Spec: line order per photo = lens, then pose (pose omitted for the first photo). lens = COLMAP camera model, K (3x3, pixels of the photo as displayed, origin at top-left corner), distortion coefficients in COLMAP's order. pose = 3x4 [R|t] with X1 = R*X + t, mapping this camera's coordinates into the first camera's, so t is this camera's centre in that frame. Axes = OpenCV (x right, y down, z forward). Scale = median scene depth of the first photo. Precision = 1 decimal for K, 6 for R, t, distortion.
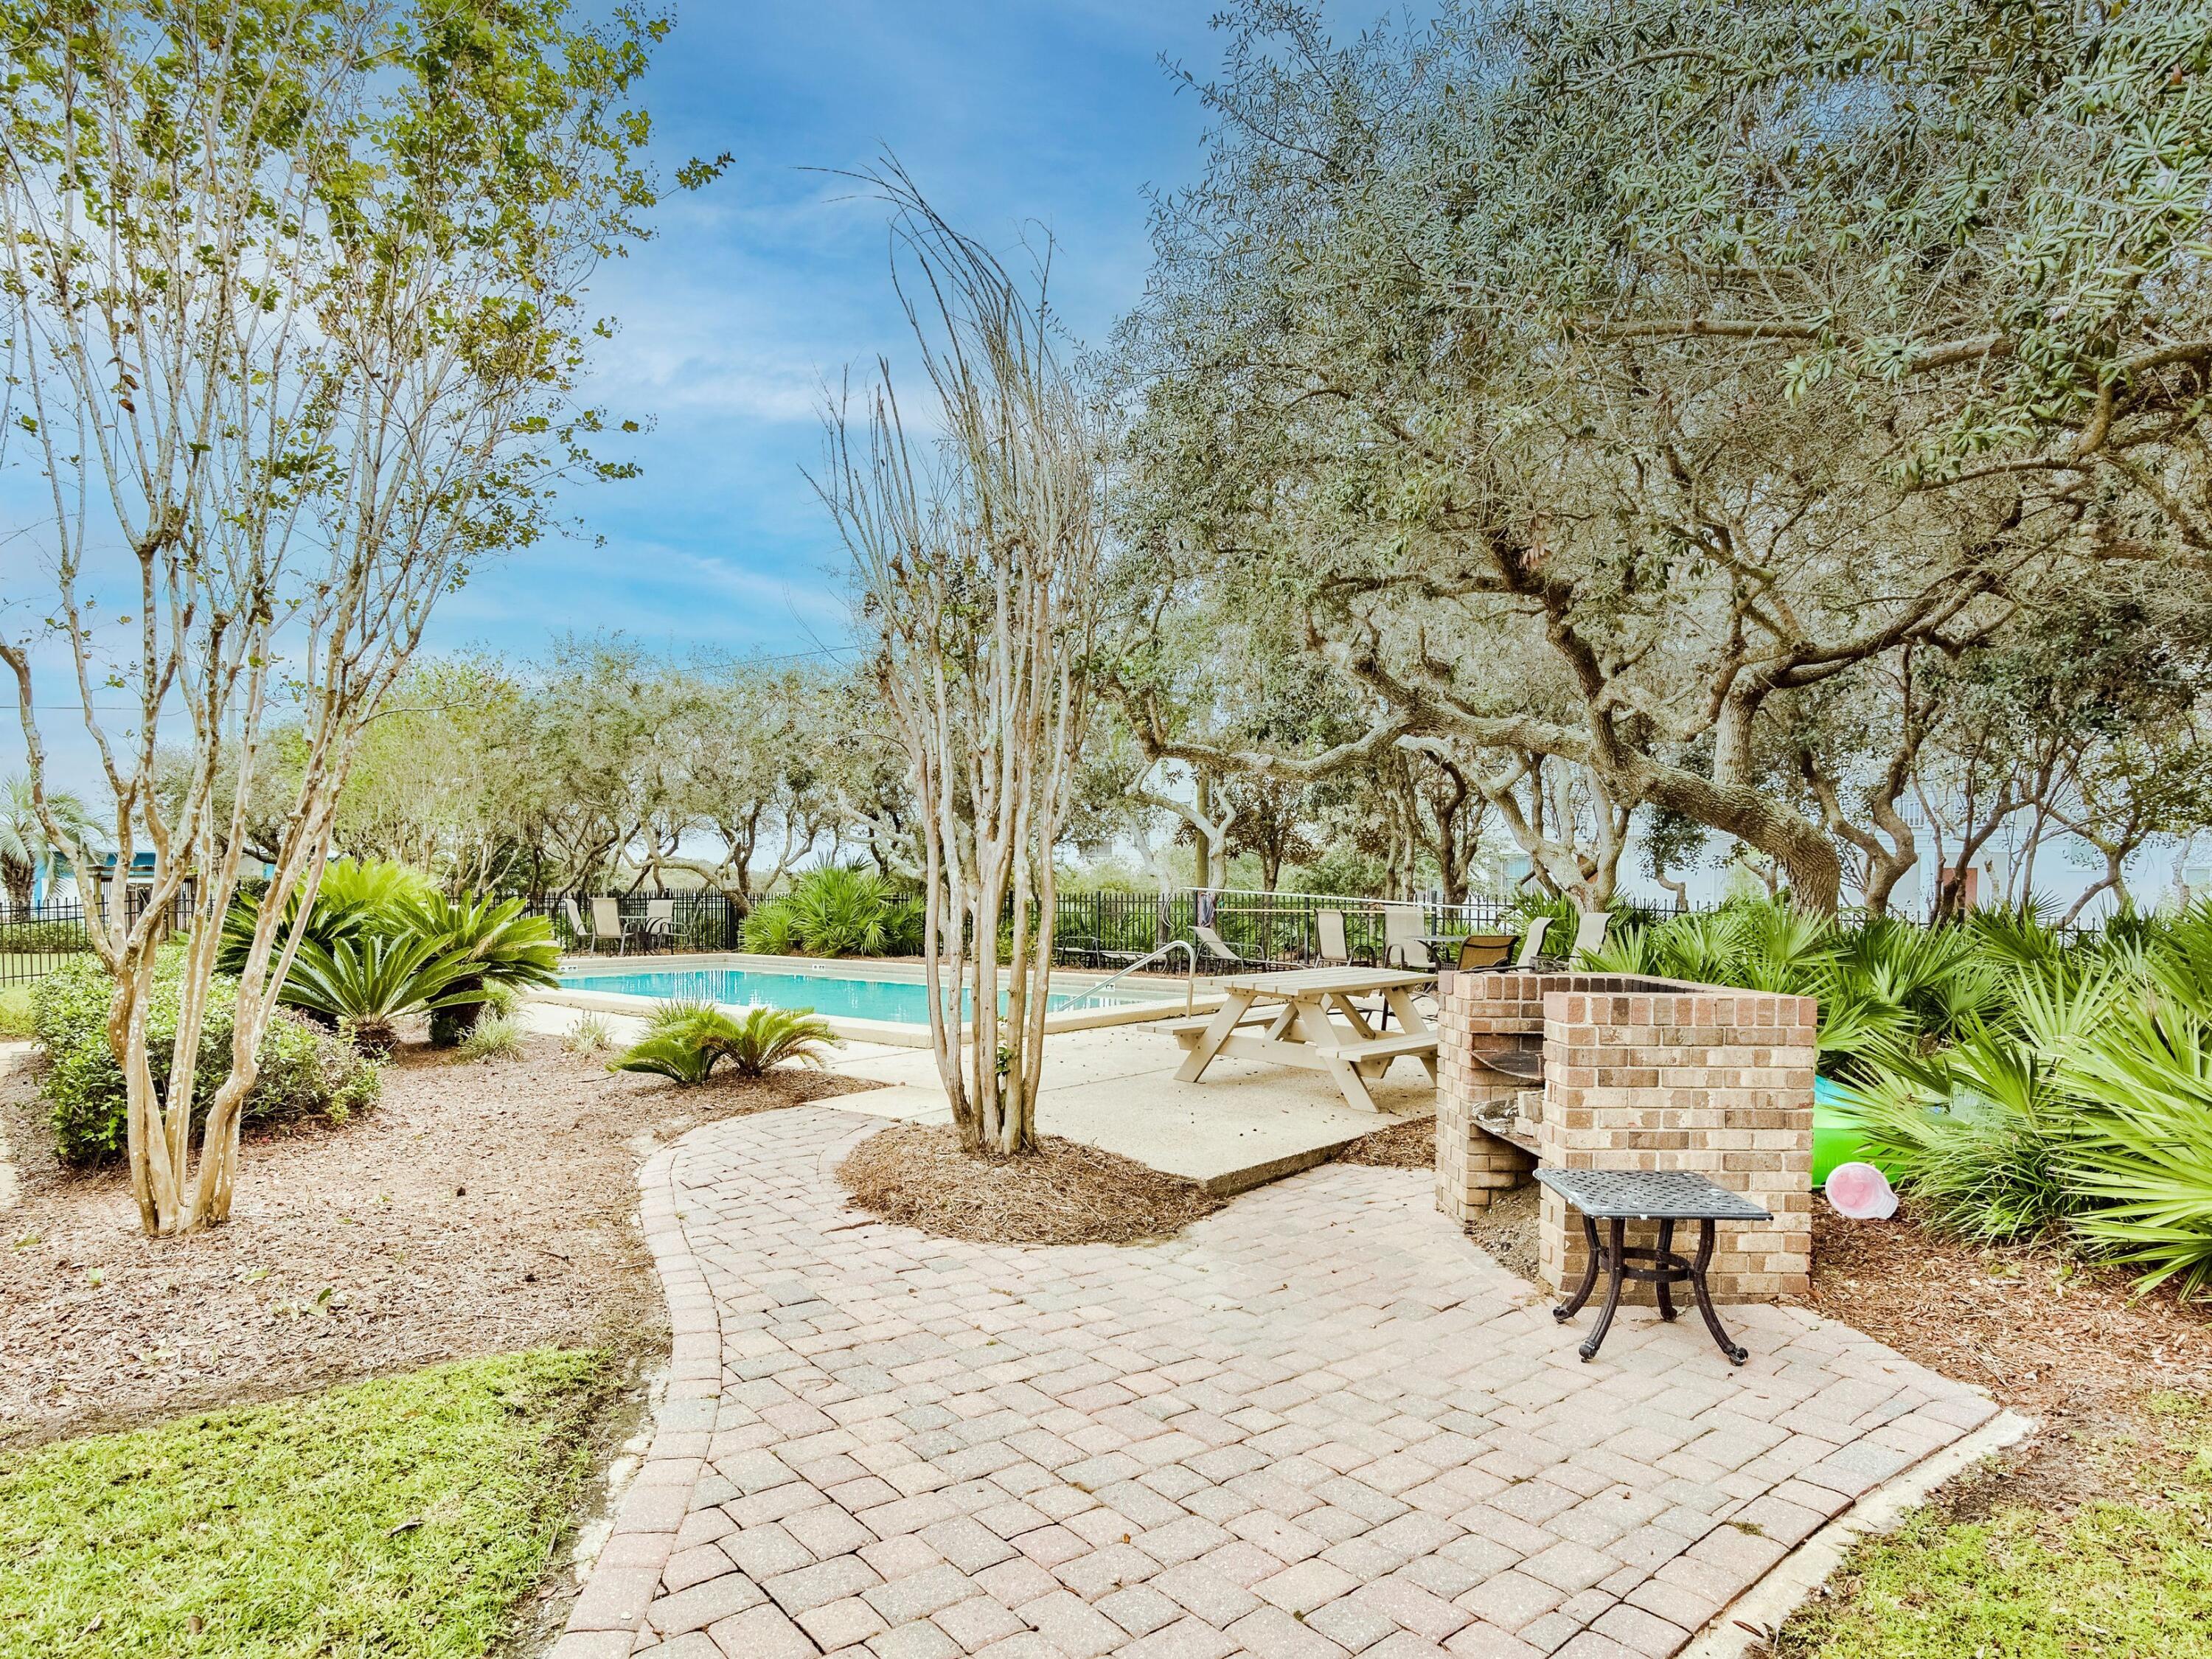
lens RADIAL K [[1562.9, 0, 1106.0], [0, 1562.9, 829.5], [0, 0, 1]] dist [-0.008738, -0.004928]
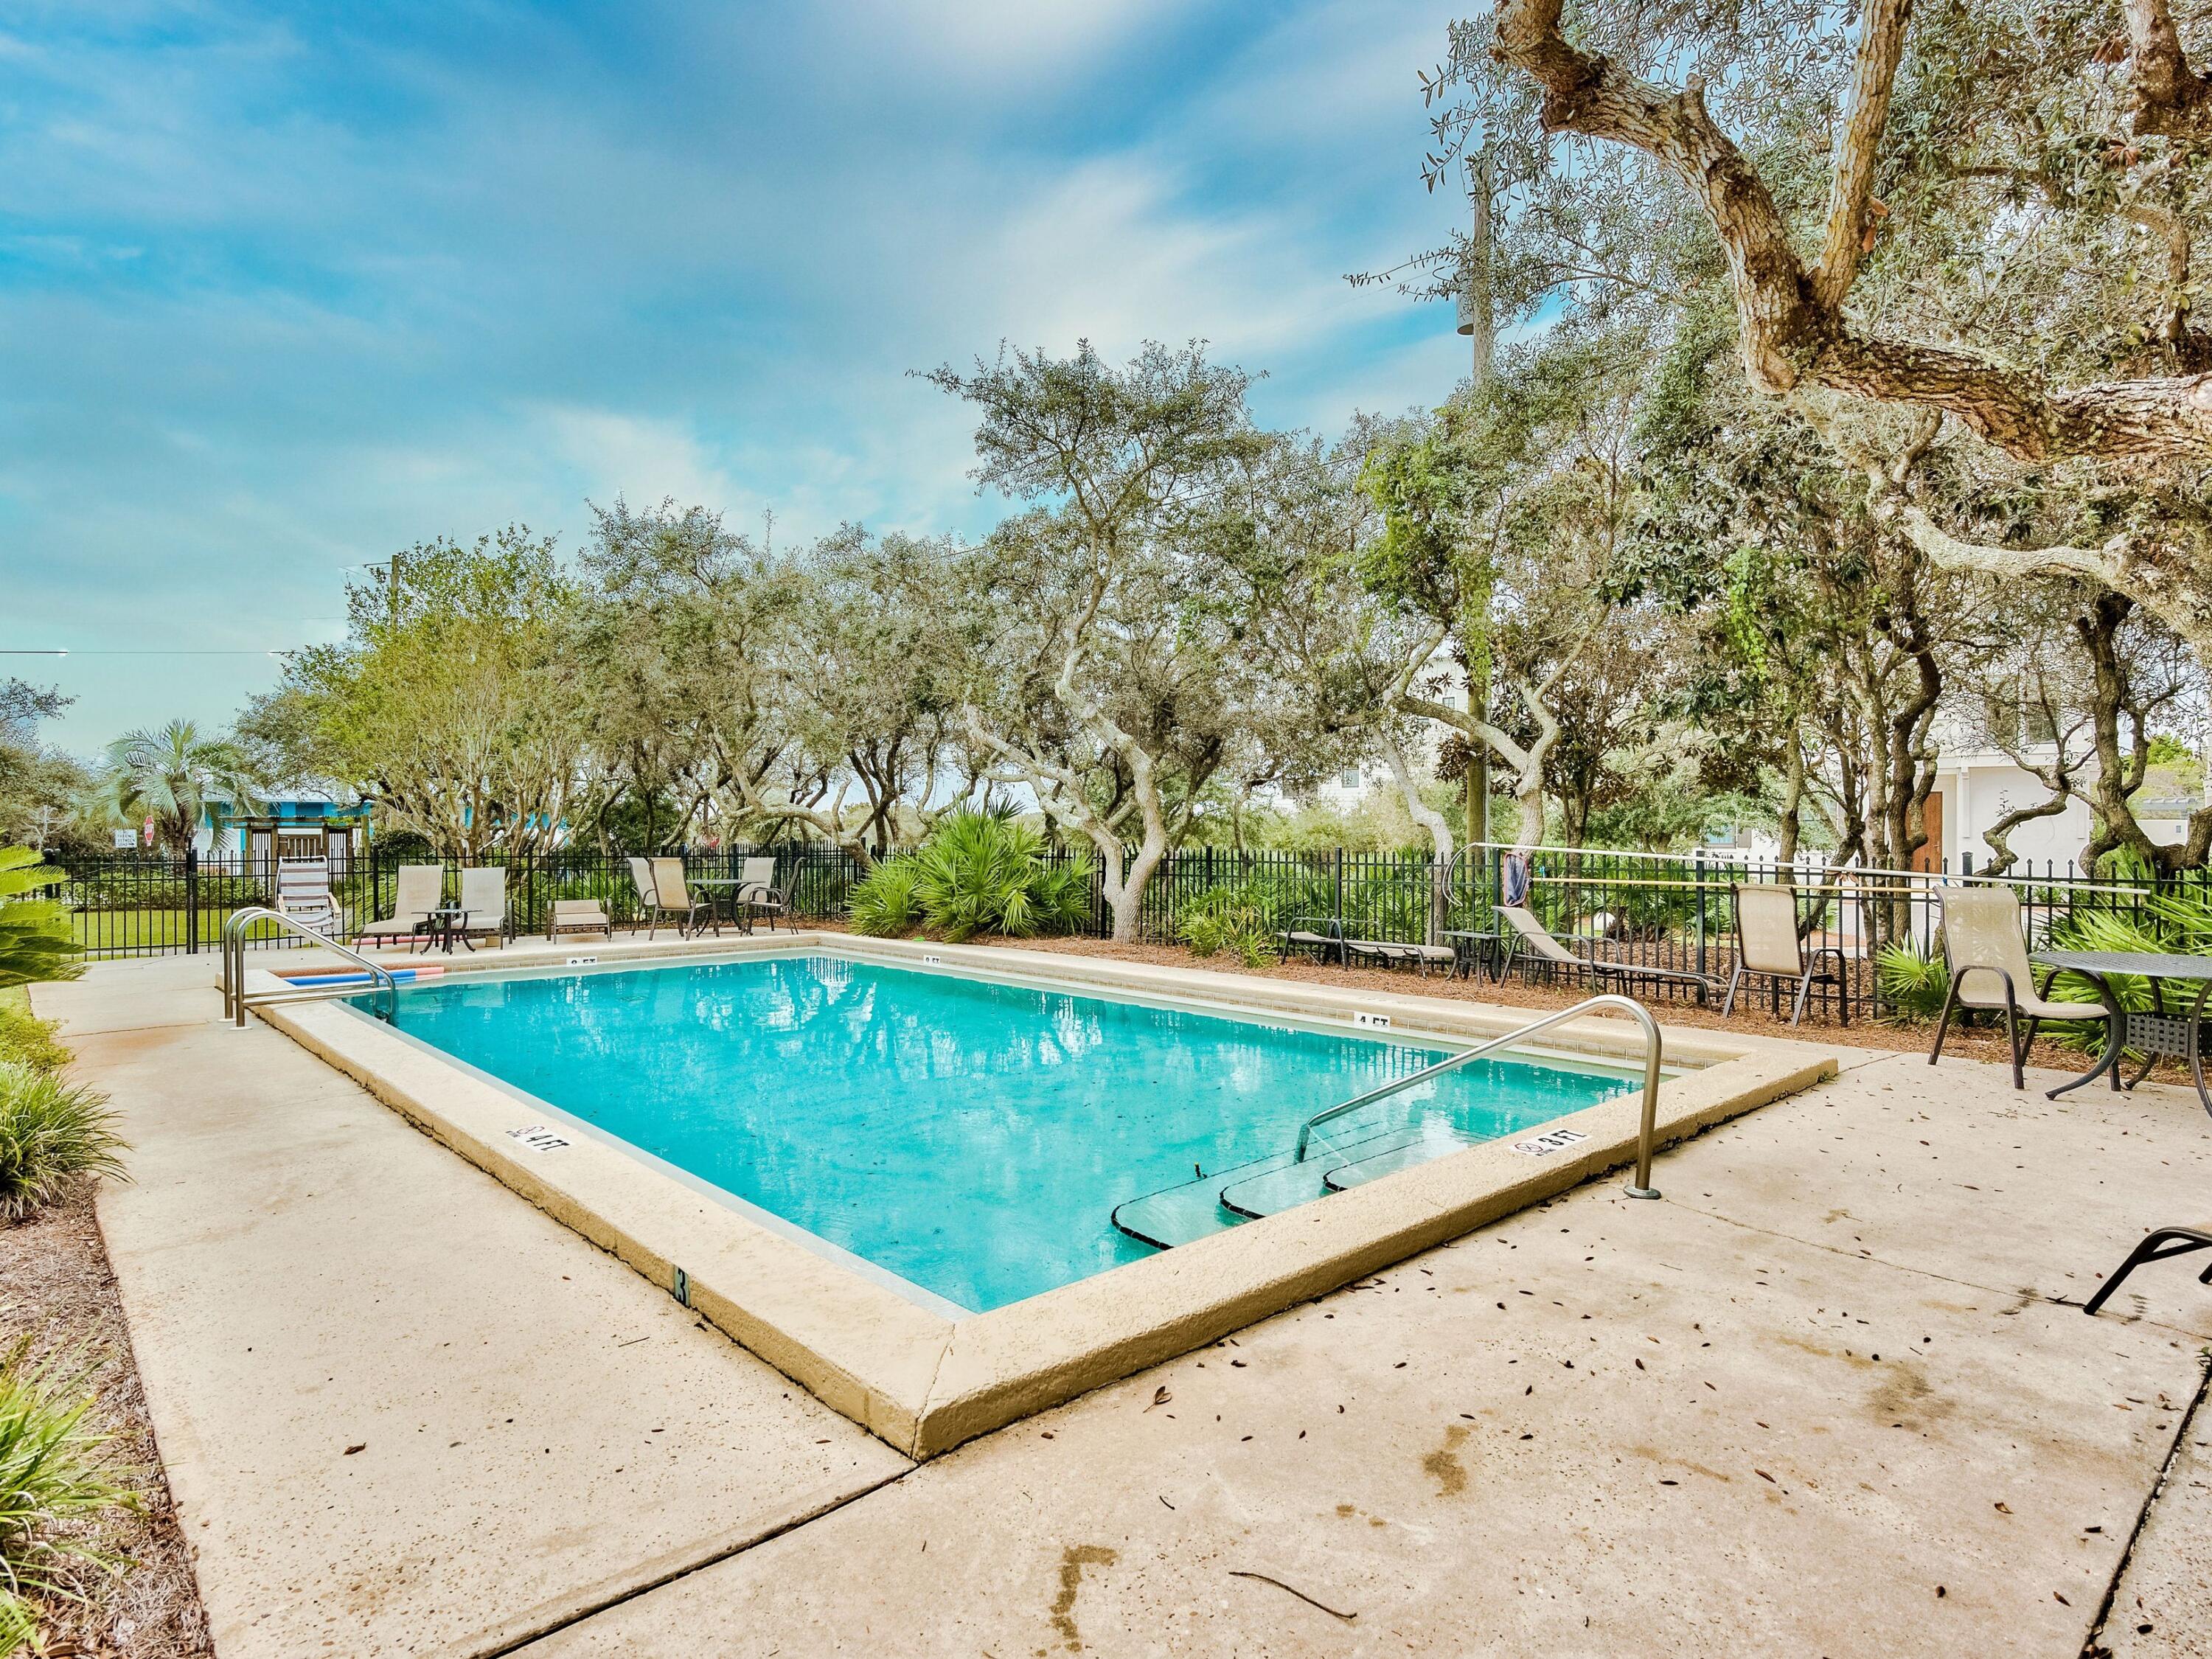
lens RADIAL K [[1562.9, 0, 1106.0], [0, 1562.9, 829.5], [0, 0, 1]] dist [-0.008738, -0.004928]
pose [[0.991752, -0.005104, -0.128073, -0.016084], [0.009733, 0.999321, 0.035544, 0.005994], [0.127805, -0.036498, 0.991128, 0.287165]]
